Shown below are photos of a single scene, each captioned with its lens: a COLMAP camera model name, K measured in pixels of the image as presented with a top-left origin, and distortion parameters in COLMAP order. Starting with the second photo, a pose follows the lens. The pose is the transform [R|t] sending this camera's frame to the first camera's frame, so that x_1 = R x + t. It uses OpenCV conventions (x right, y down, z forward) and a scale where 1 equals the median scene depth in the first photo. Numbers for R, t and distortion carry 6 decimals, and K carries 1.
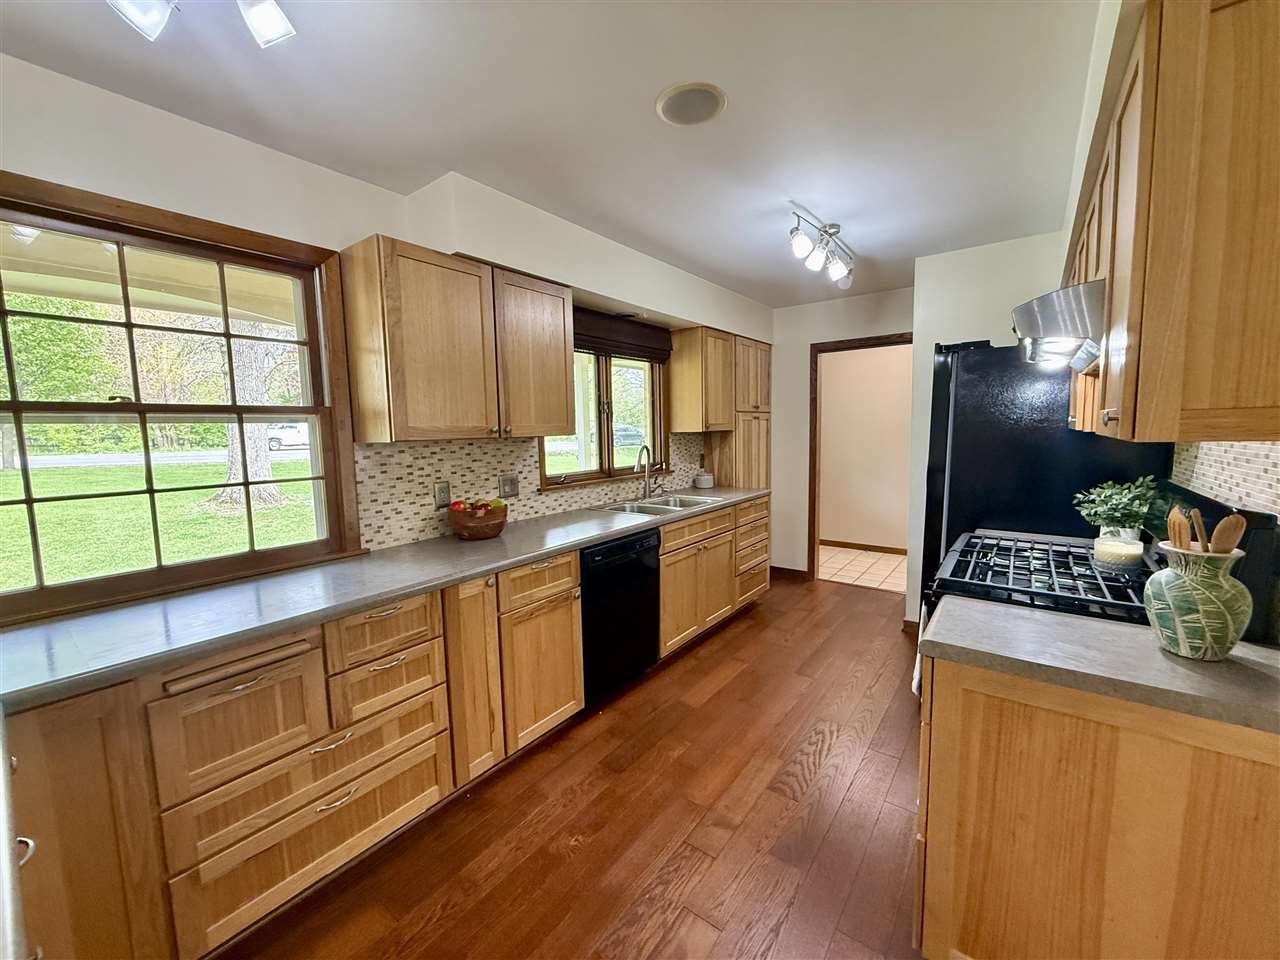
lens RADIAL K [[510.2, 0, 637.4], [0, 510.2, 480.6], [0, 0, 1]] dist [-0.000071, -0.000560]
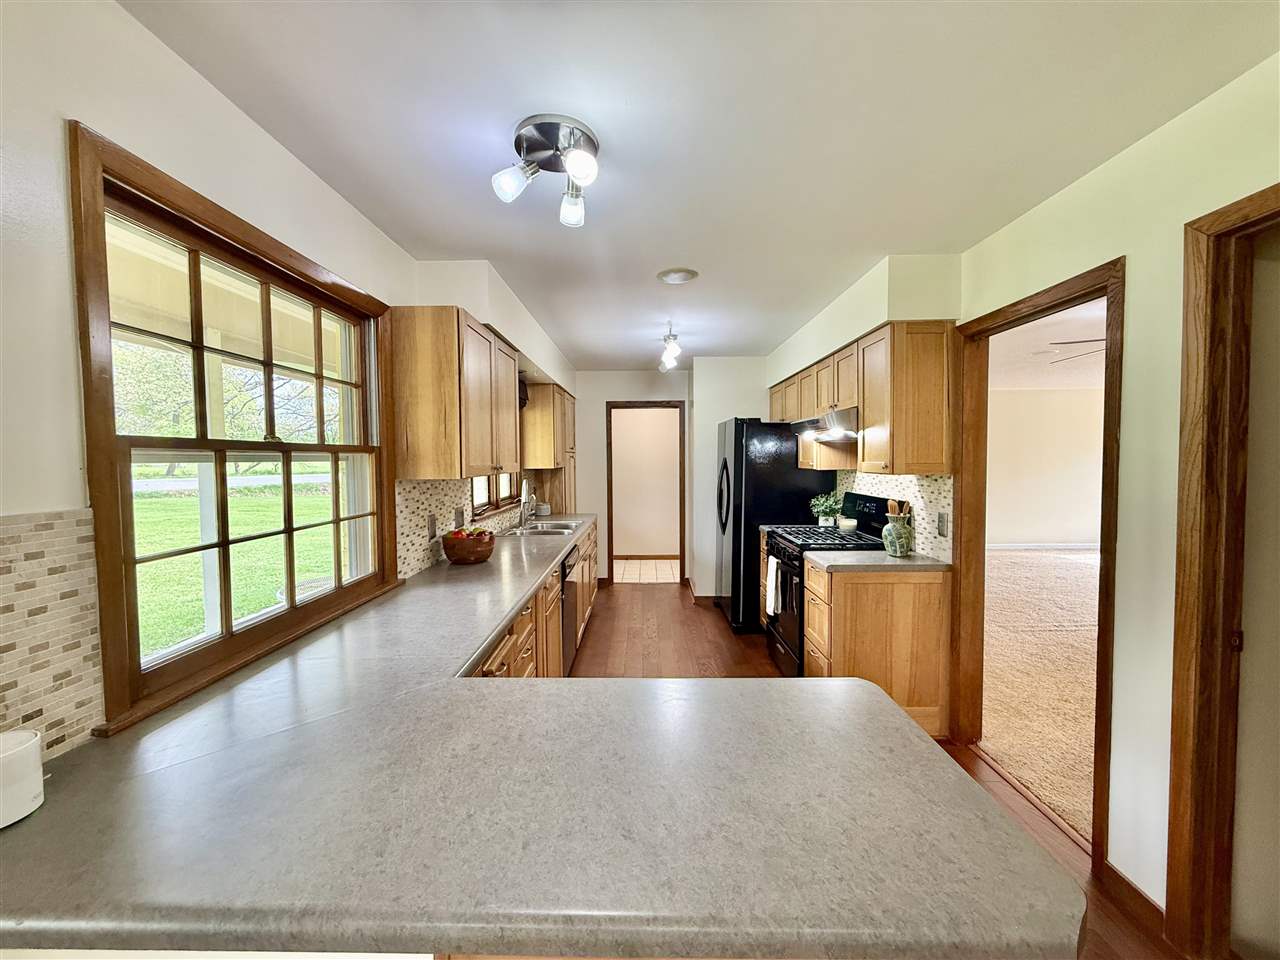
lens RADIAL K [[510.2, 0, 643.2], [0, 510.2, 477.8], [0, 0, 1]] dist [-0.000071, -0.000560]
pose [[0.798480, -0.009268, 0.601950, -0.769025], [0.053134, 0.997064, -0.055130, 0.008515], [-0.599672, 0.076004, 0.796629, -0.166544]]
